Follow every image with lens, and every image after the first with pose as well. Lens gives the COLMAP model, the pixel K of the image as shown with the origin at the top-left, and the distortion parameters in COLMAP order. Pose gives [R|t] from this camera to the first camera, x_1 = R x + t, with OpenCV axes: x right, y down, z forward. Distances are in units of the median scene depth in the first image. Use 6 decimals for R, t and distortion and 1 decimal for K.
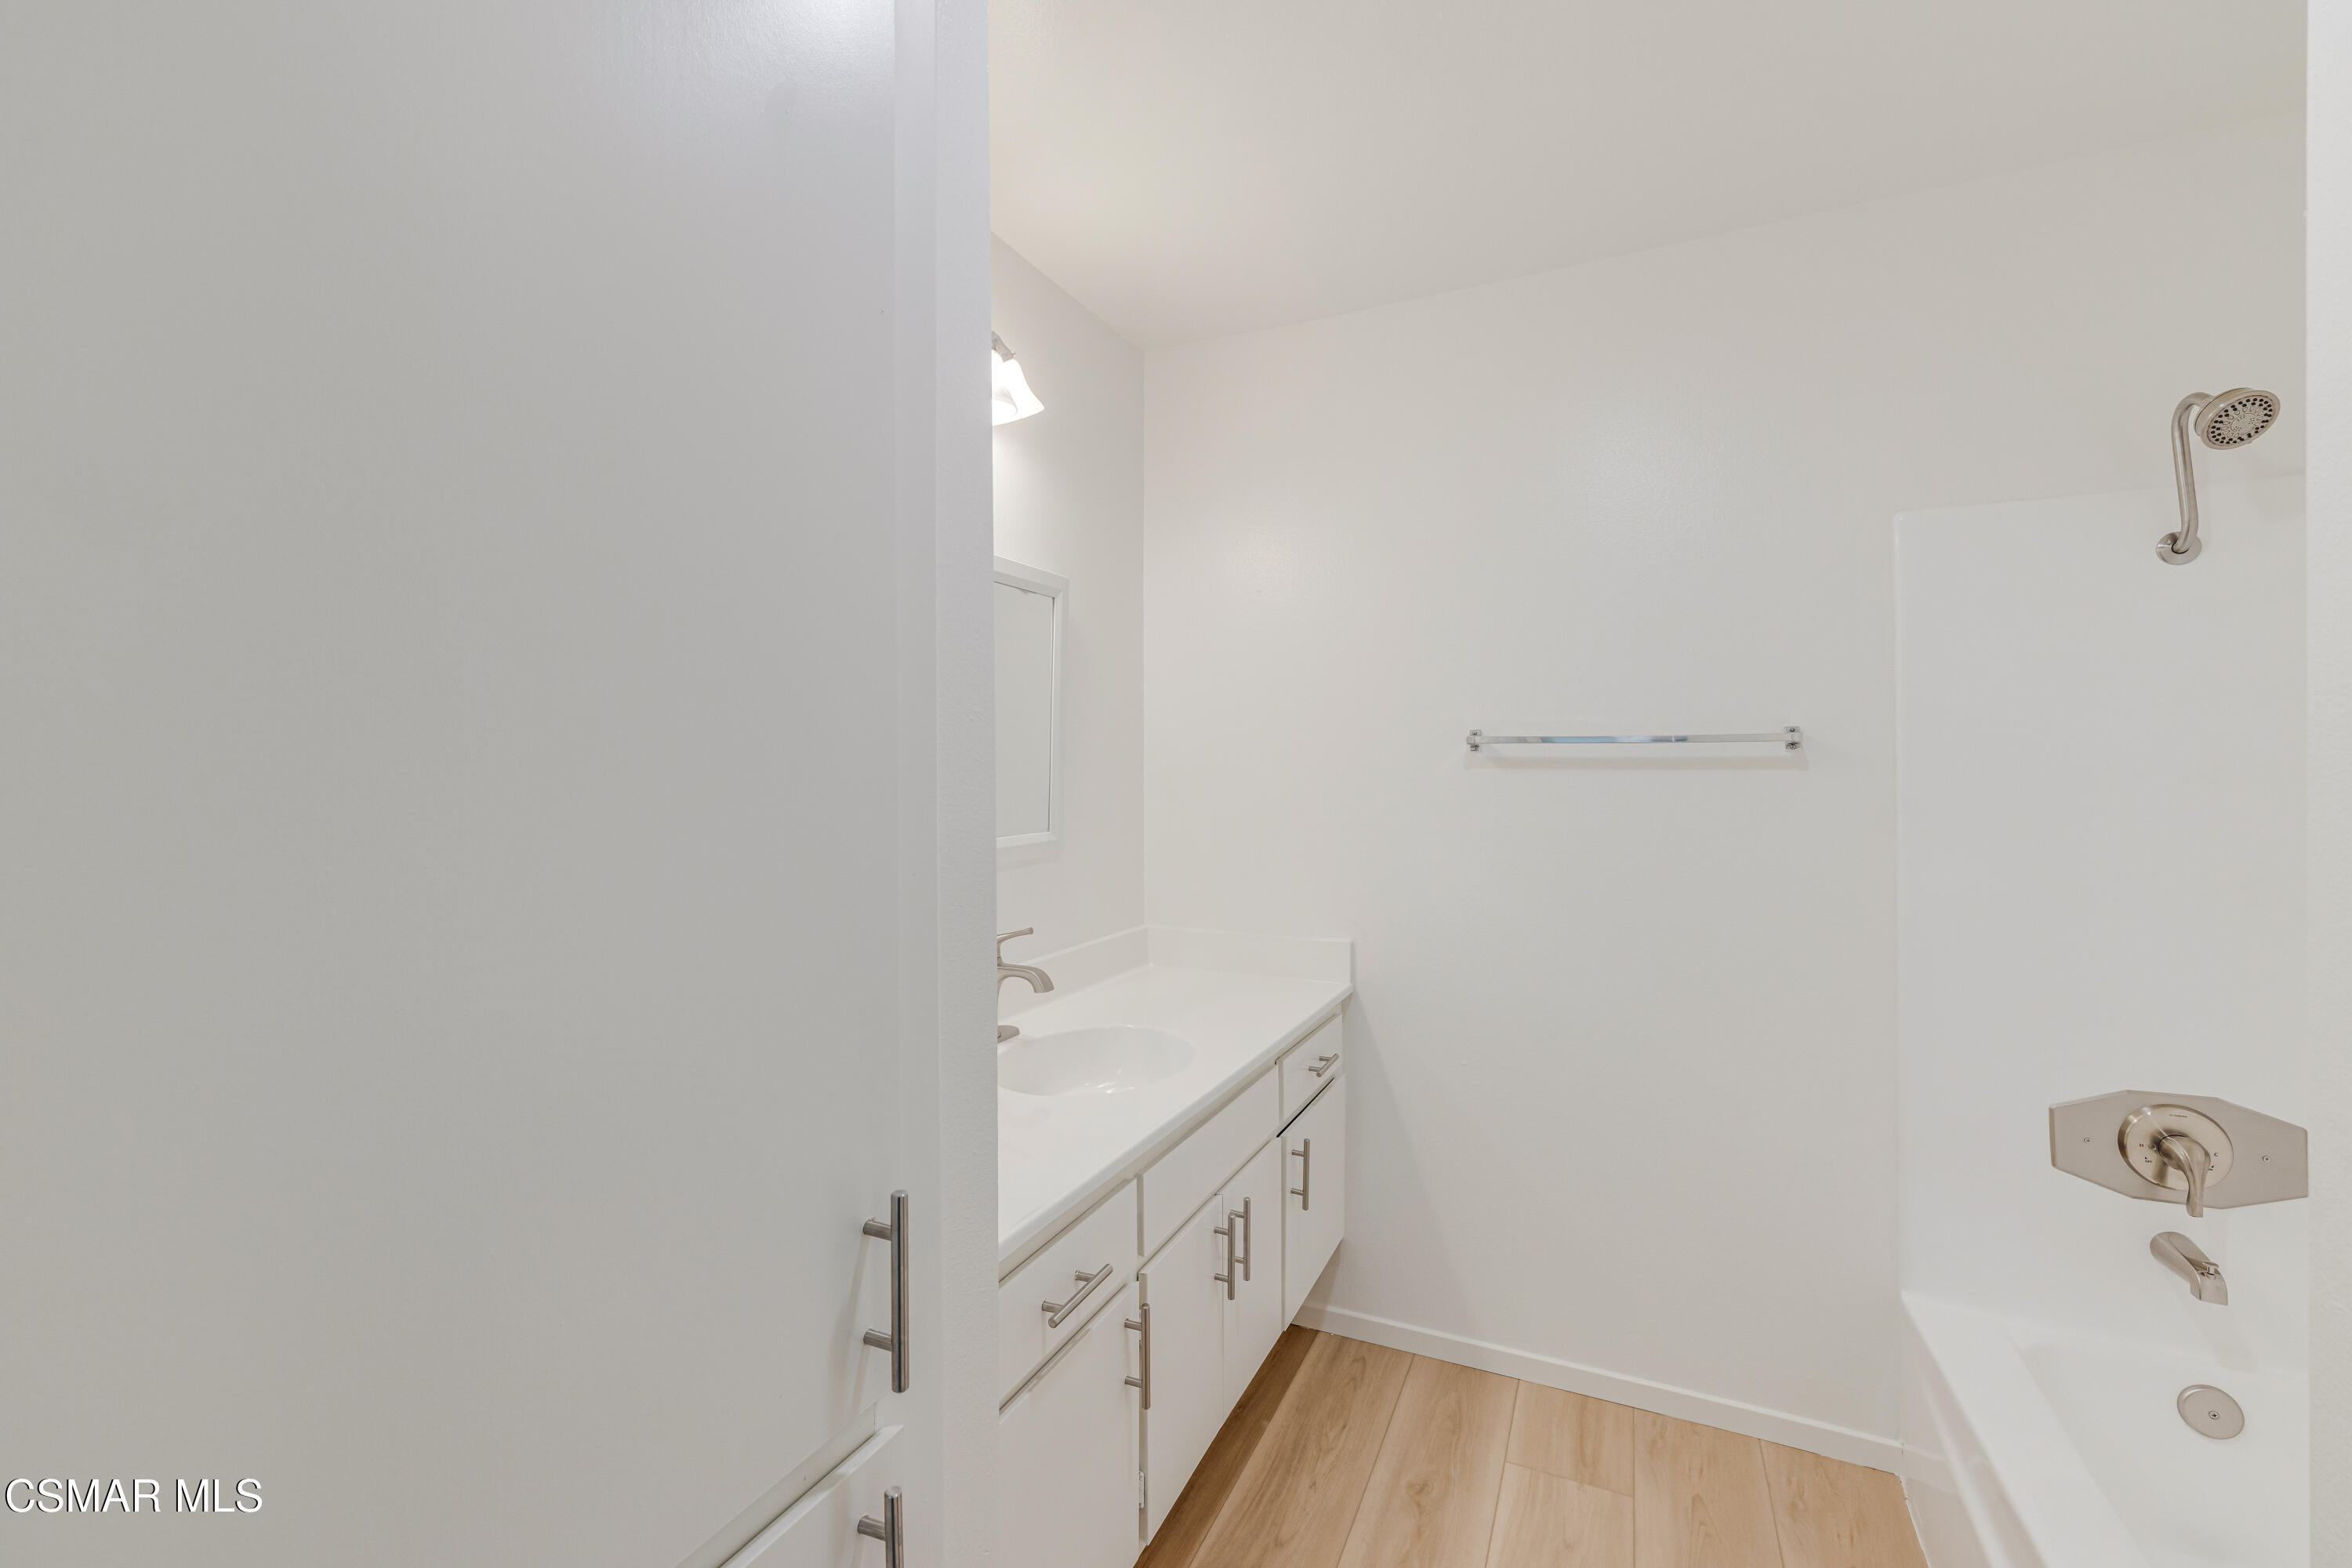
lens RADIAL K [[987.3, 0, 1165.6], [0, 987.3, 789.1], [0, 0, 1]] dist [0.004473, -0.000476]
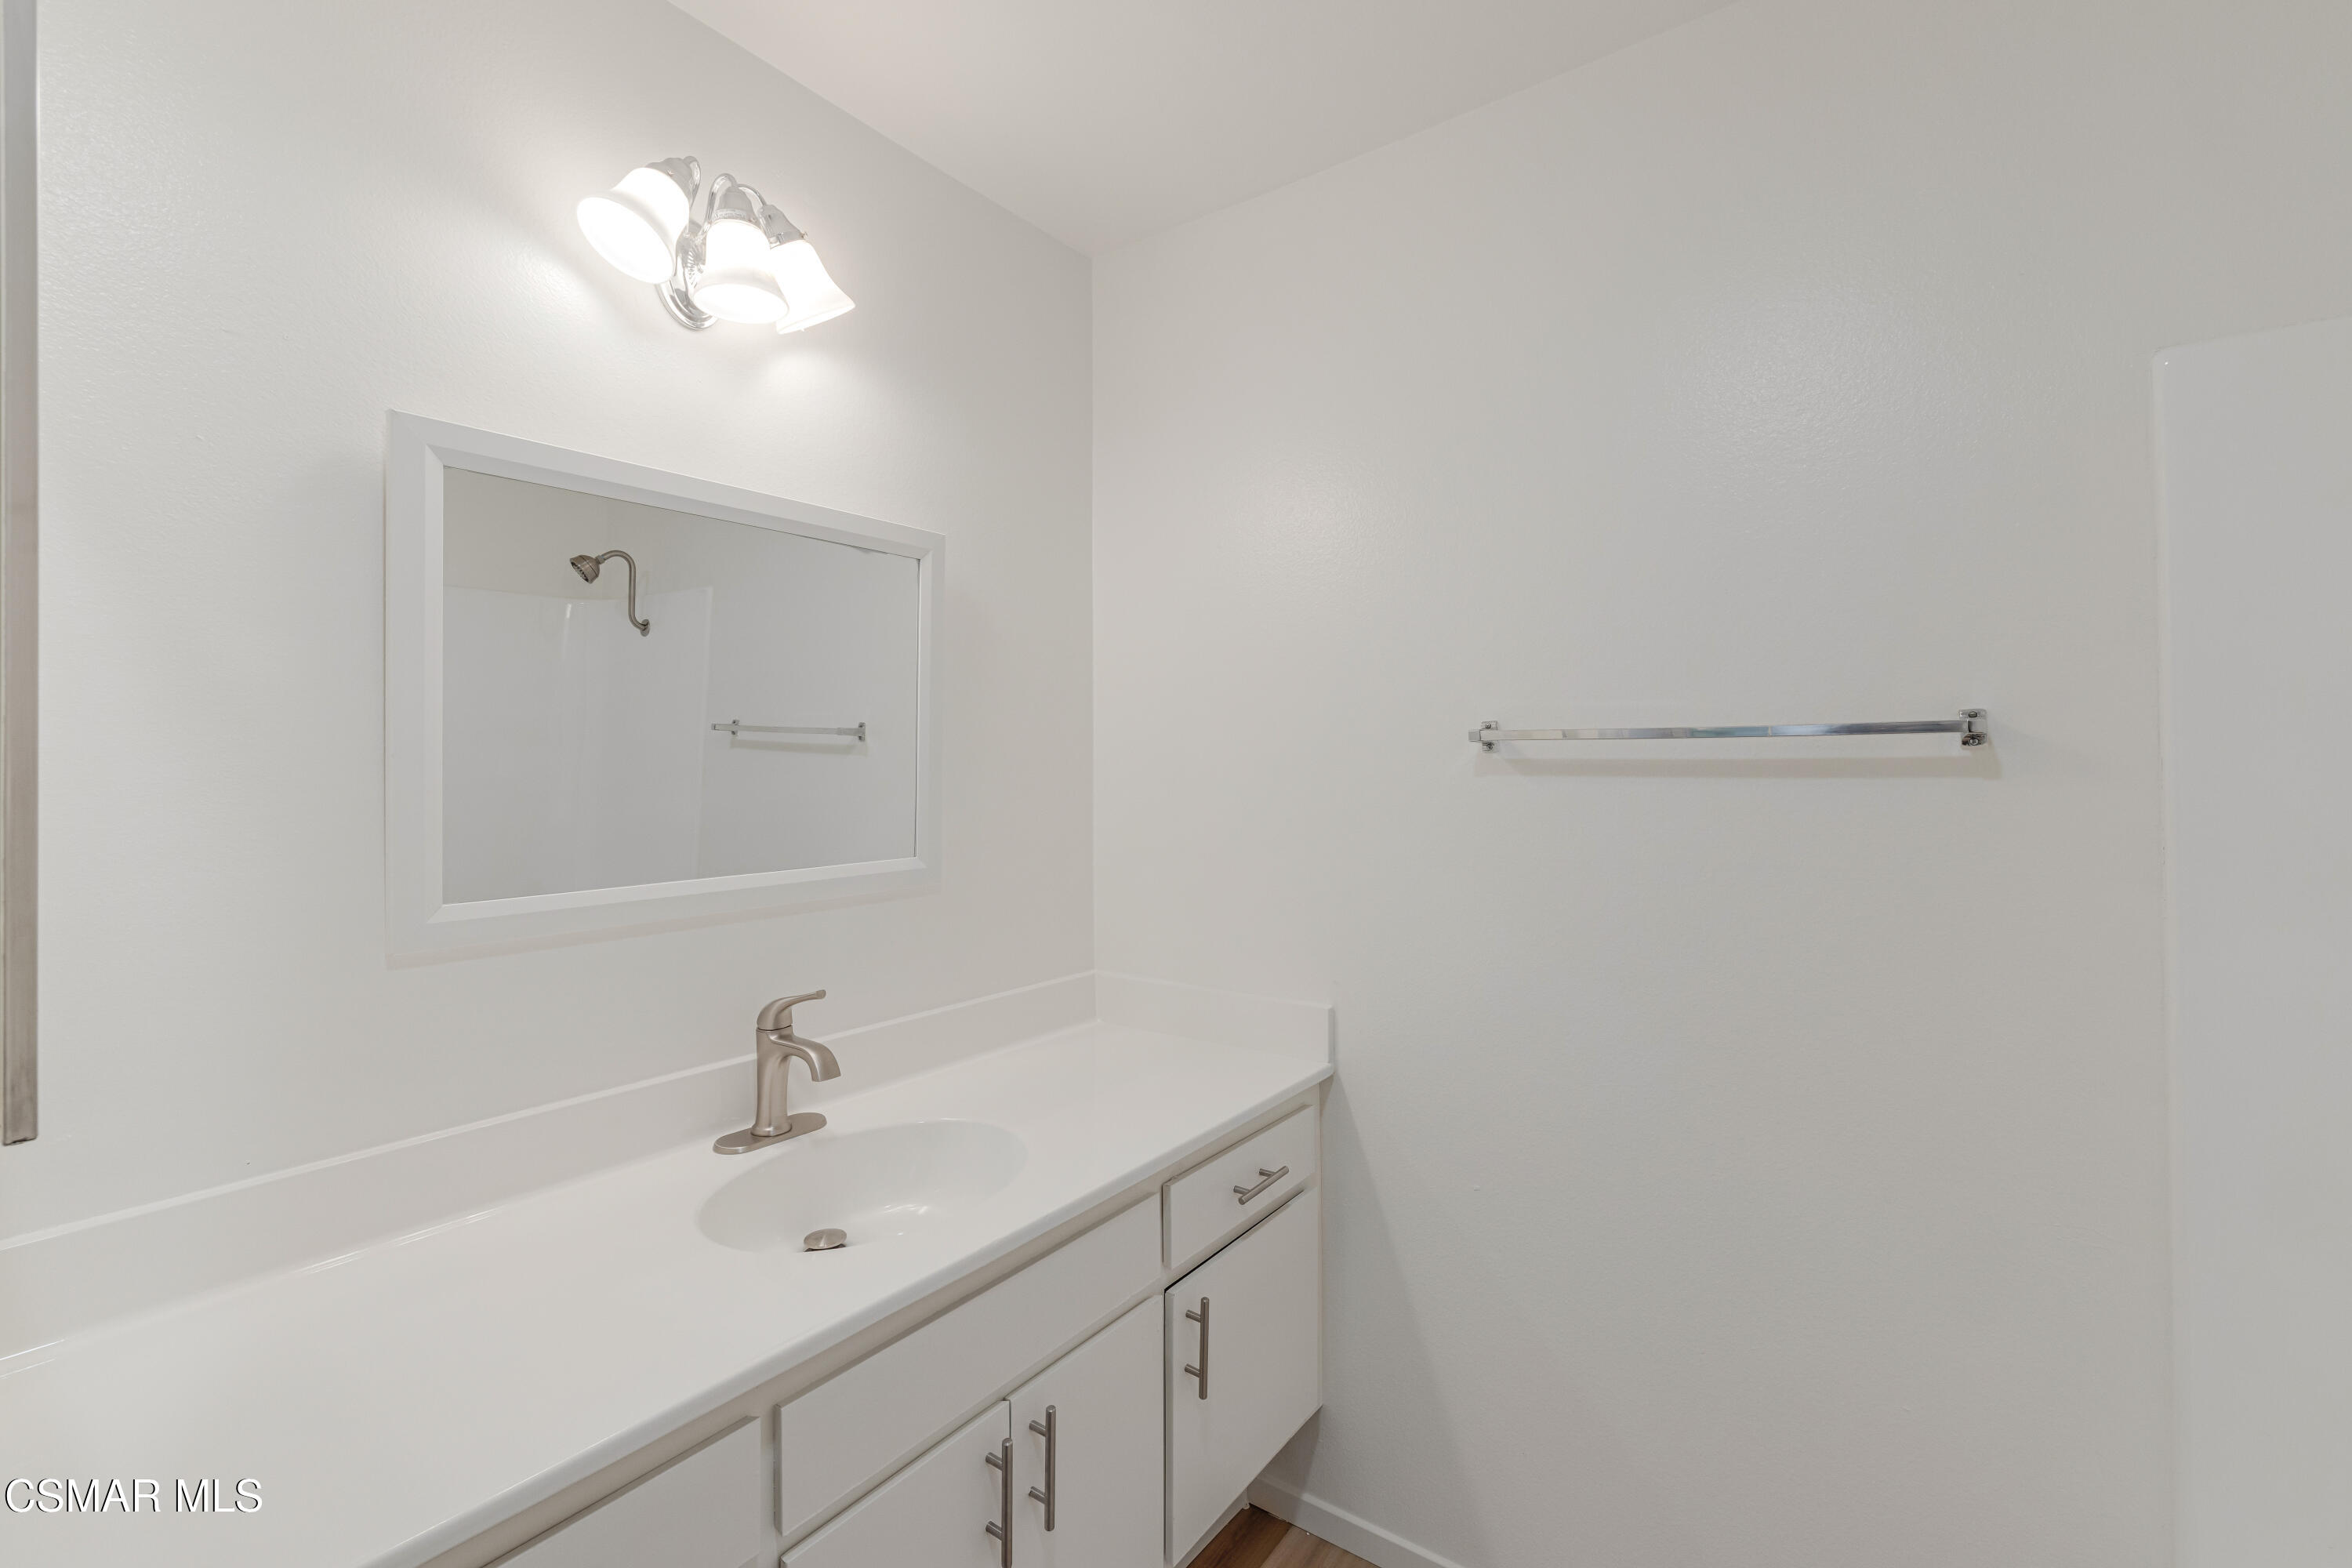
lens RADIAL K [[987.3, 0, 1190.8], [0, 987.3, 776.5], [0, 0, 1]] dist [0.004473, -0.000476]
pose [[0.983111, -0.001335, -0.183005, 0.259381], [-0.000324, 0.999959, -0.009035, -0.015100], [0.183010, 0.008942, 0.983070, 0.289363]]
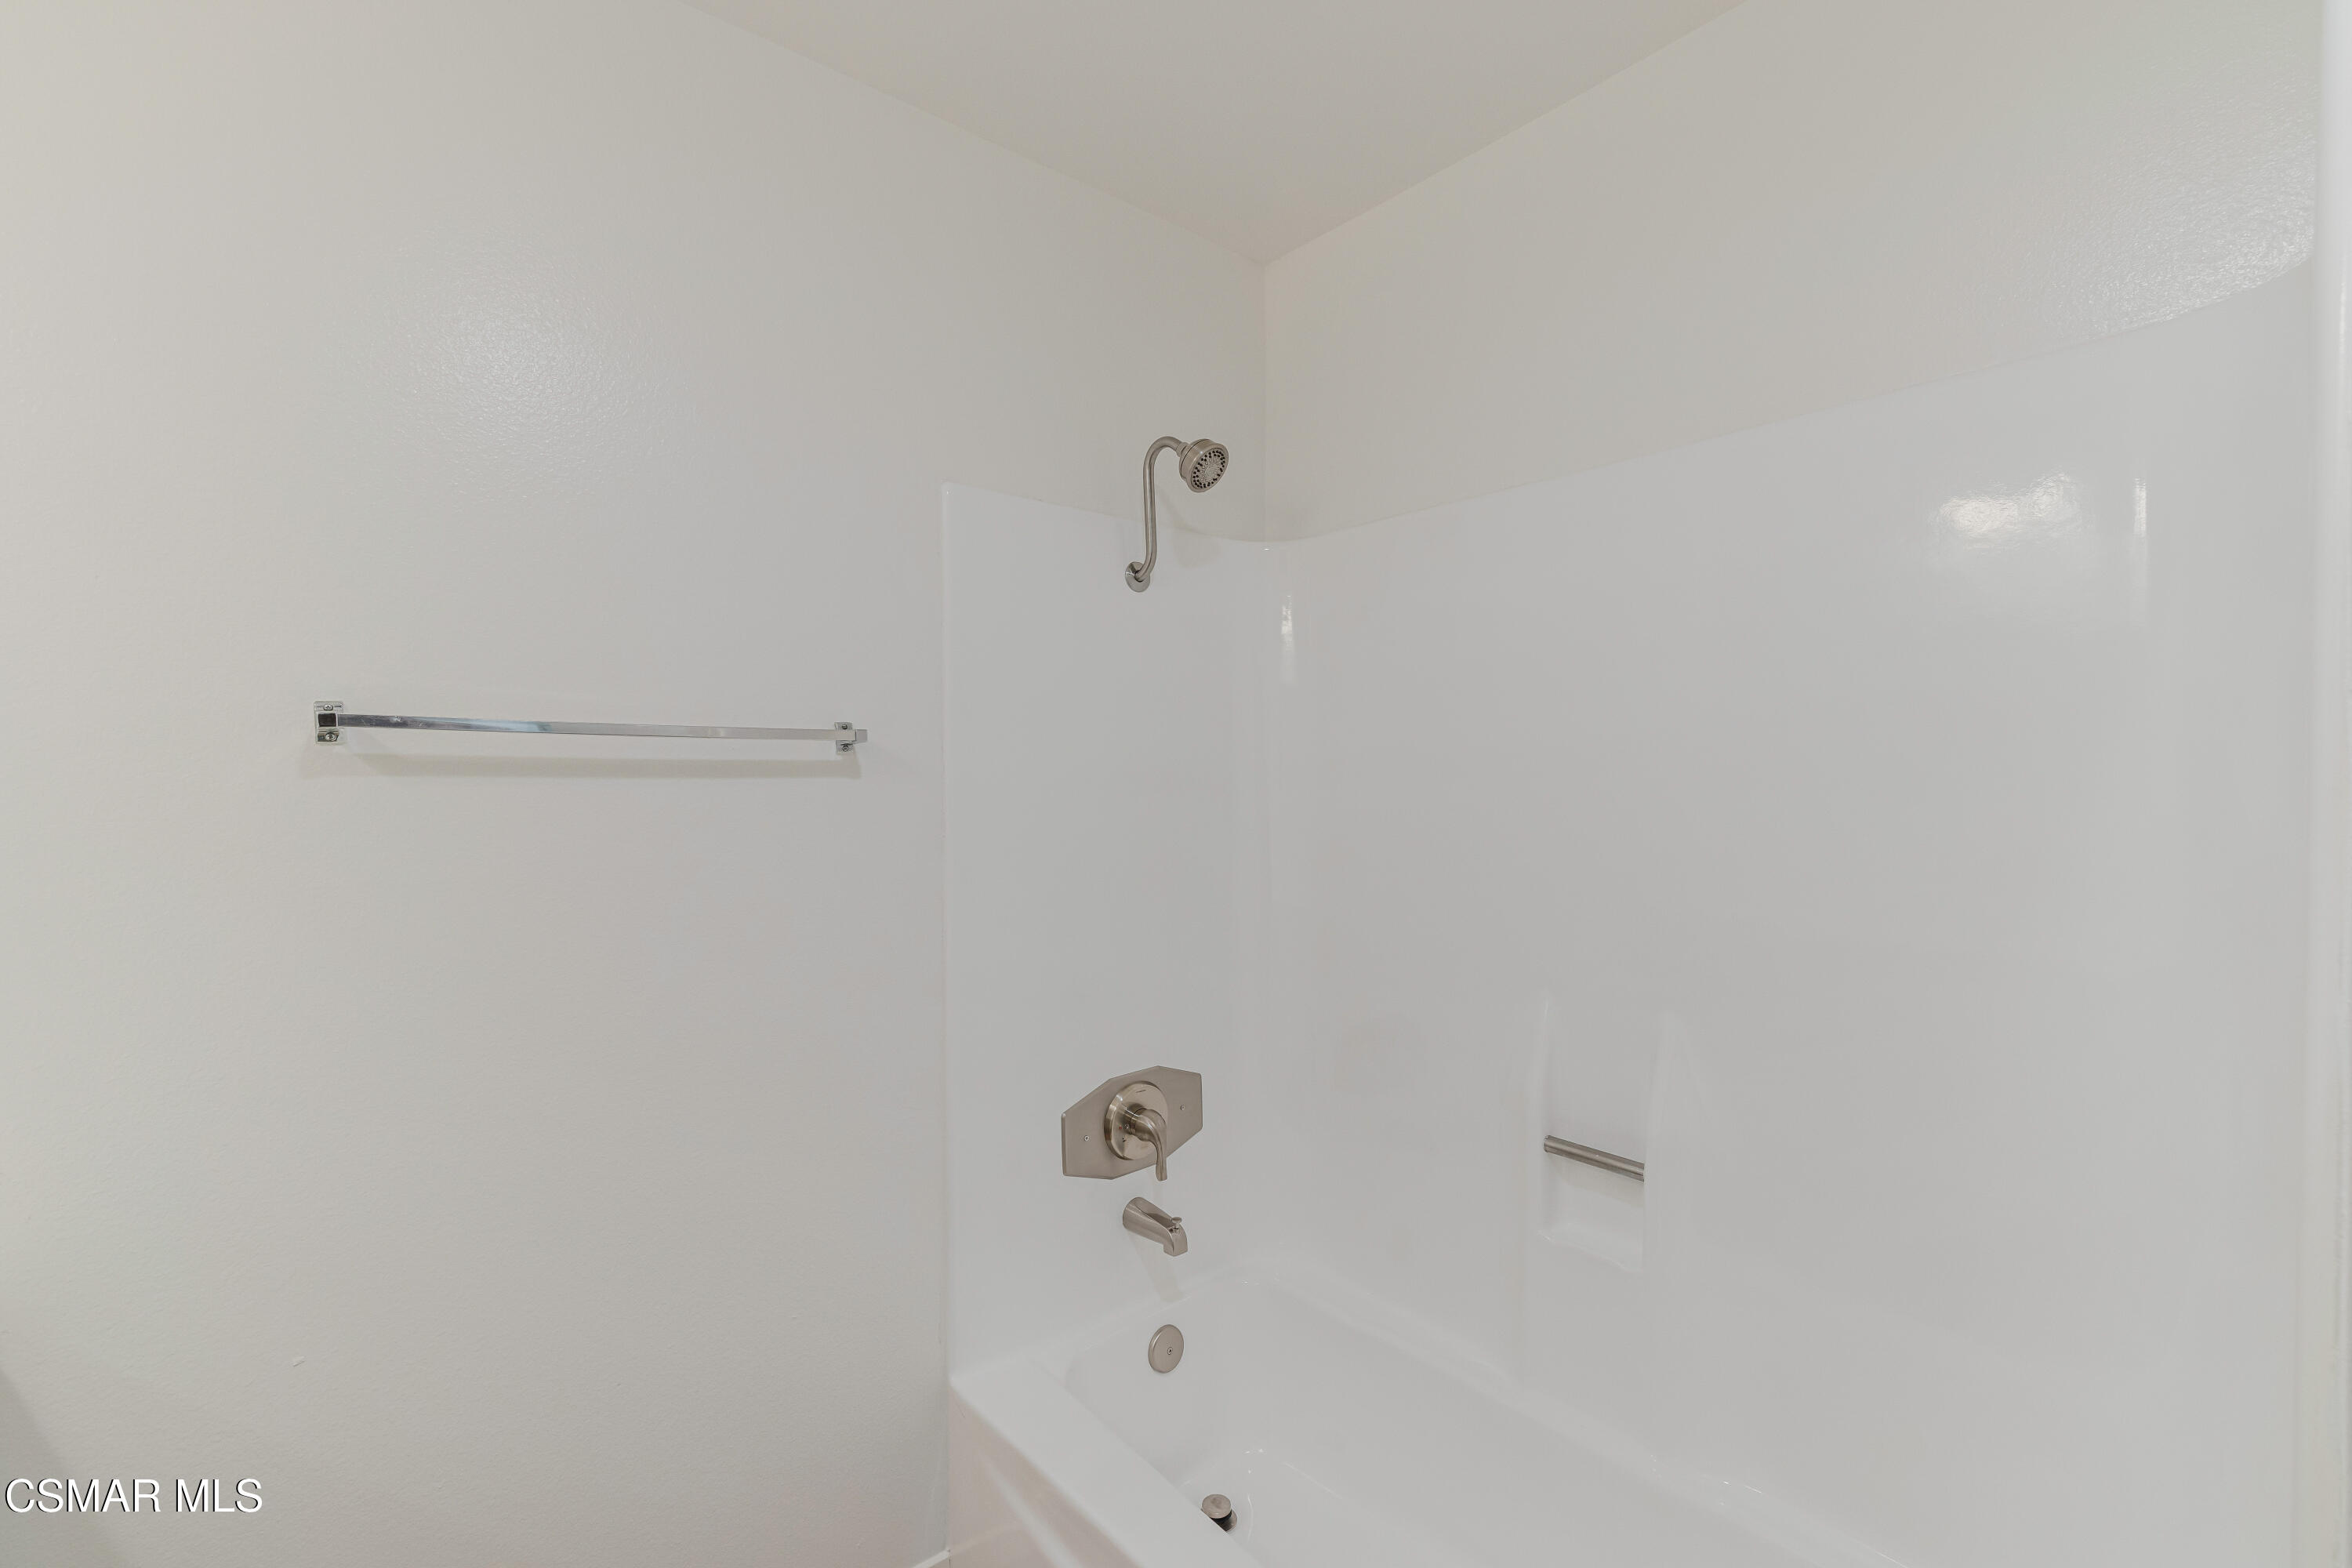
lens RADIAL K [[987.3, 0, 1186.6], [0, 987.3, 774.7], [0, 0, 1]] dist [0.004473, -0.000476]
pose [[0.417625, -0.003336, 0.908613, 0.039240], [0.009756, 0.999952, -0.000813, -0.018855], [-0.908567, 0.009204, 0.417637, 0.429780]]
